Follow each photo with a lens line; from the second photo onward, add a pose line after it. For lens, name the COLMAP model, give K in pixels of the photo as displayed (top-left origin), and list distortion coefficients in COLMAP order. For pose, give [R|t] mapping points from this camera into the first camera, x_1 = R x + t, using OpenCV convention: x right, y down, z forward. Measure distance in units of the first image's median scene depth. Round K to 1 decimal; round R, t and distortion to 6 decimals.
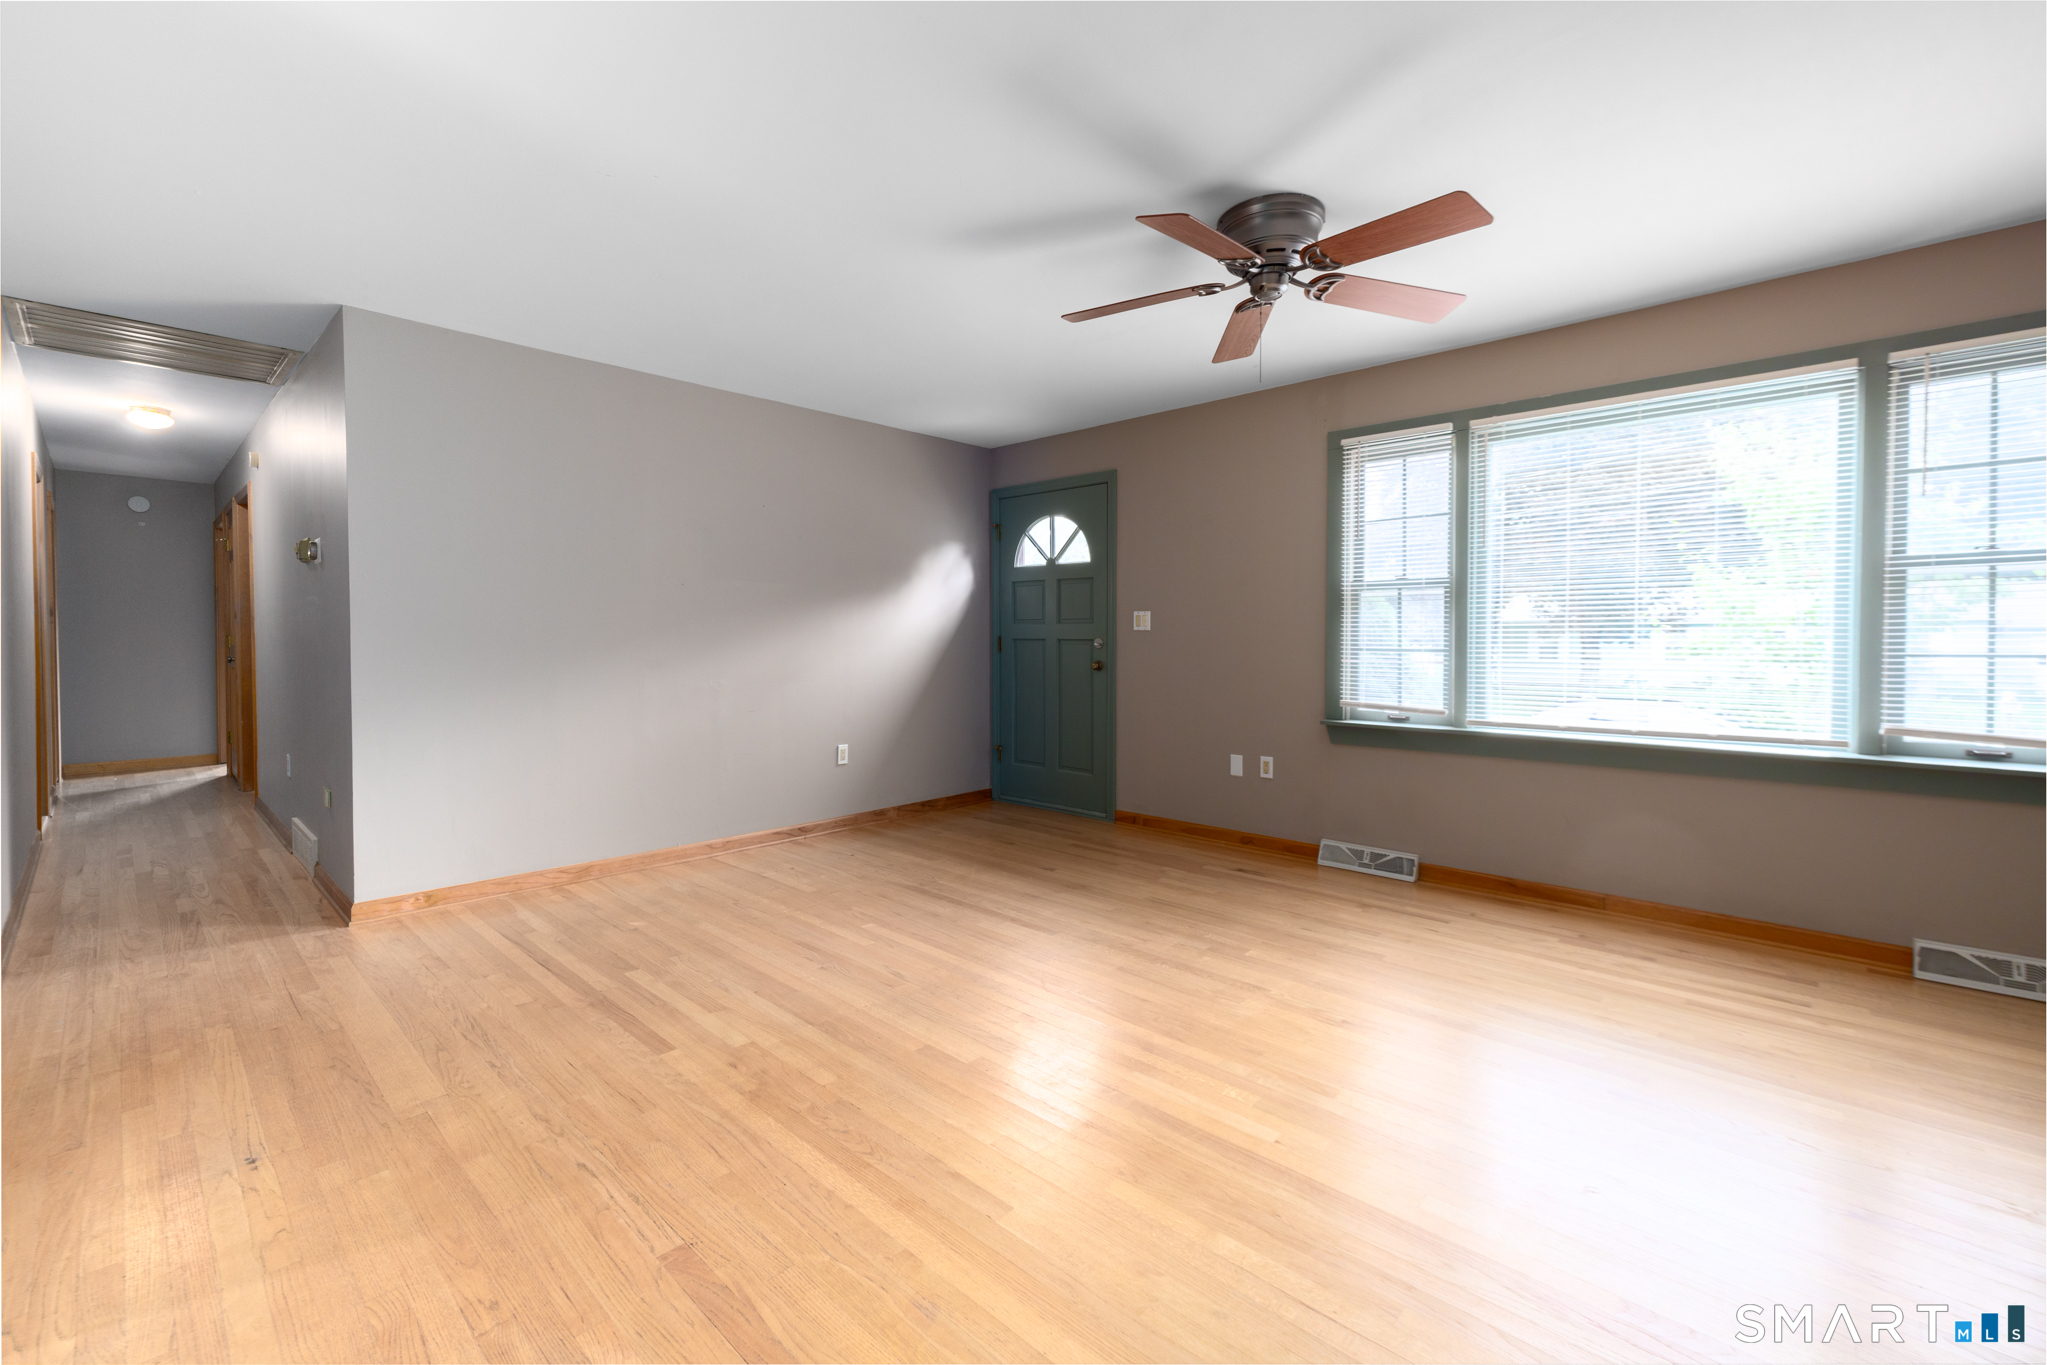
lens RADIAL K [[857.5, 0, 995.6], [0, 857.5, 656.0], [0, 0, 1]] dist [-0.001642, -0.000095]
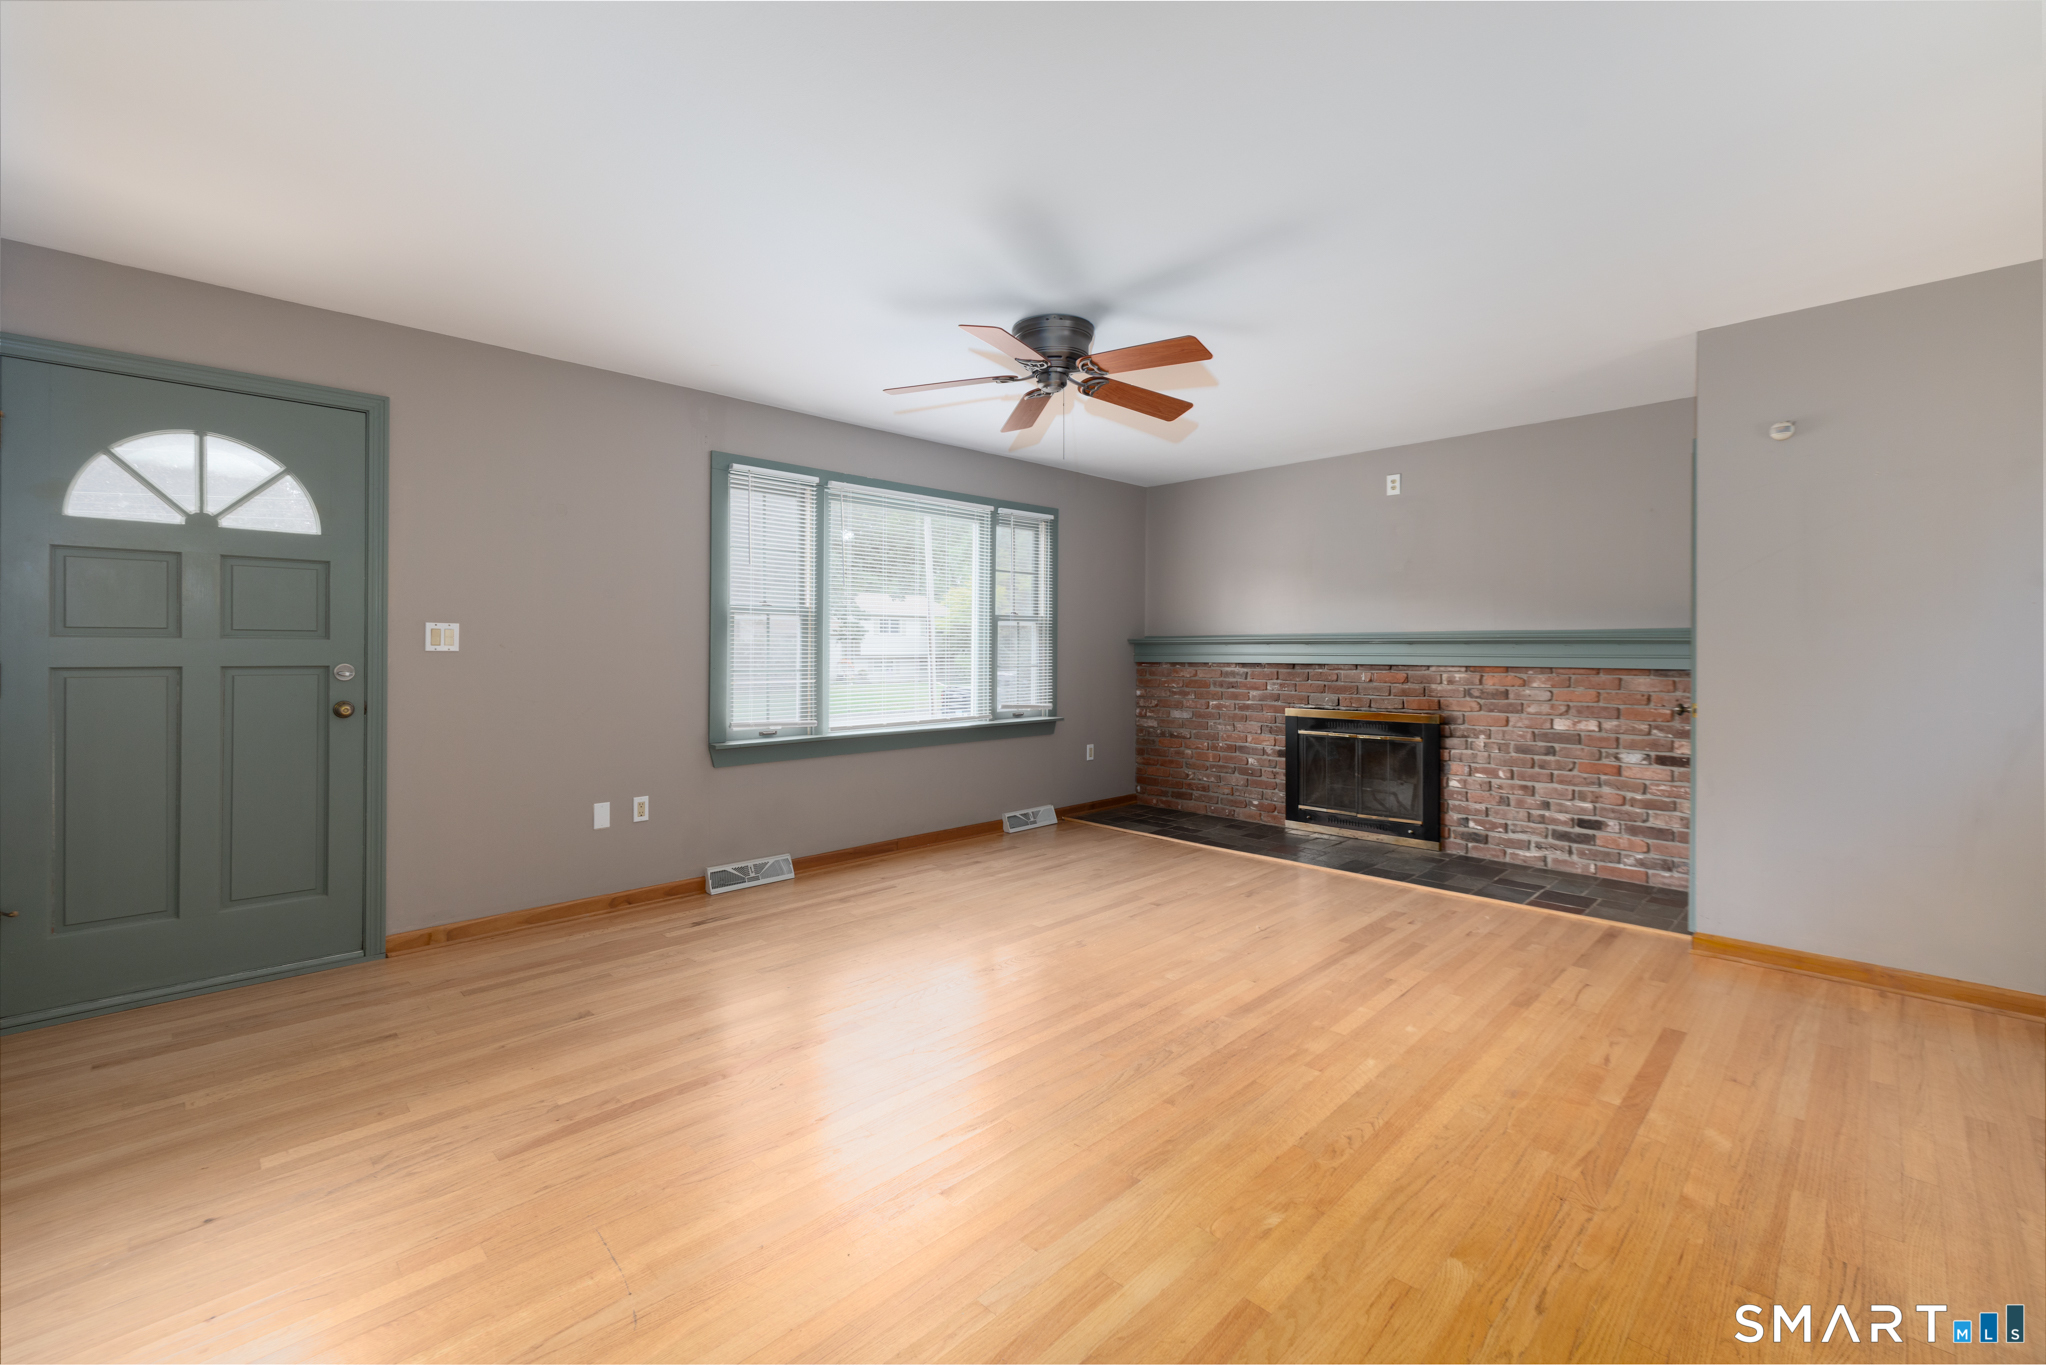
lens RADIAL K [[857.1, 0, 995.1], [0, 857.1, 656.0], [0, 0, 1]] dist [-0.001642, -0.000095]
pose [[0.031450, -0.007891, 0.999474, -0.597326], [0.021204, 0.999749, 0.007226, -0.026897], [-0.999280, 0.020966, 0.031610, 0.670030]]
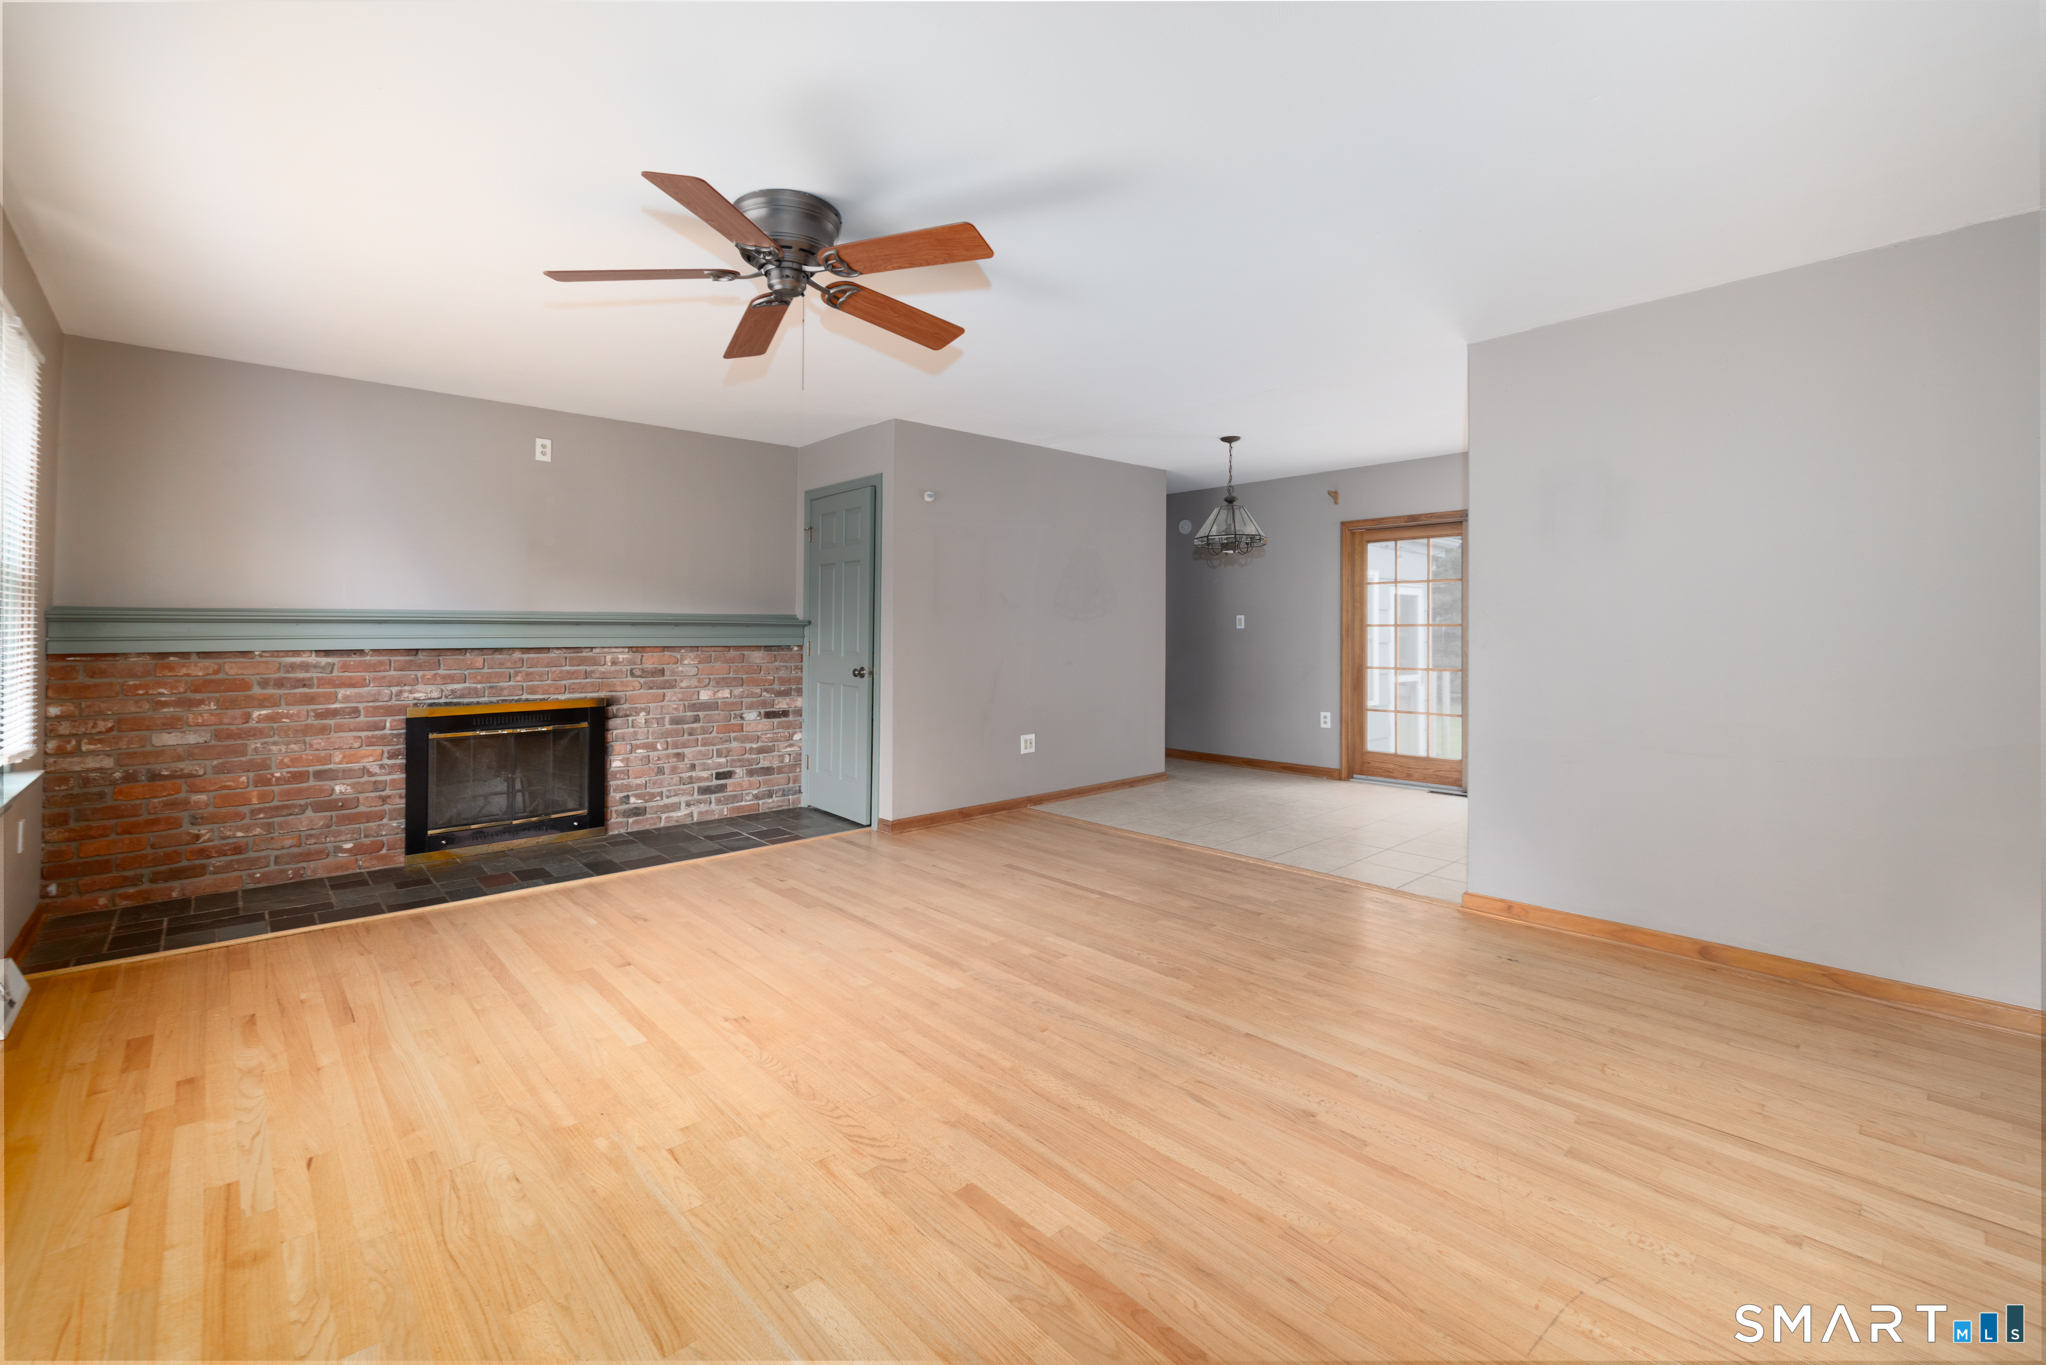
lens RADIAL K [[866.2, 0, 986.3], [0, 866.2, 632.5], [0, 0, 1]] dist [0.000224, 0.000160]
pose [[-0.996958, -0.002462, 0.077901, 0.009452], [-0.000549, 0.999698, 0.024566, -0.041461], [-0.077938, 0.024448, -0.996658, 1.245126]]
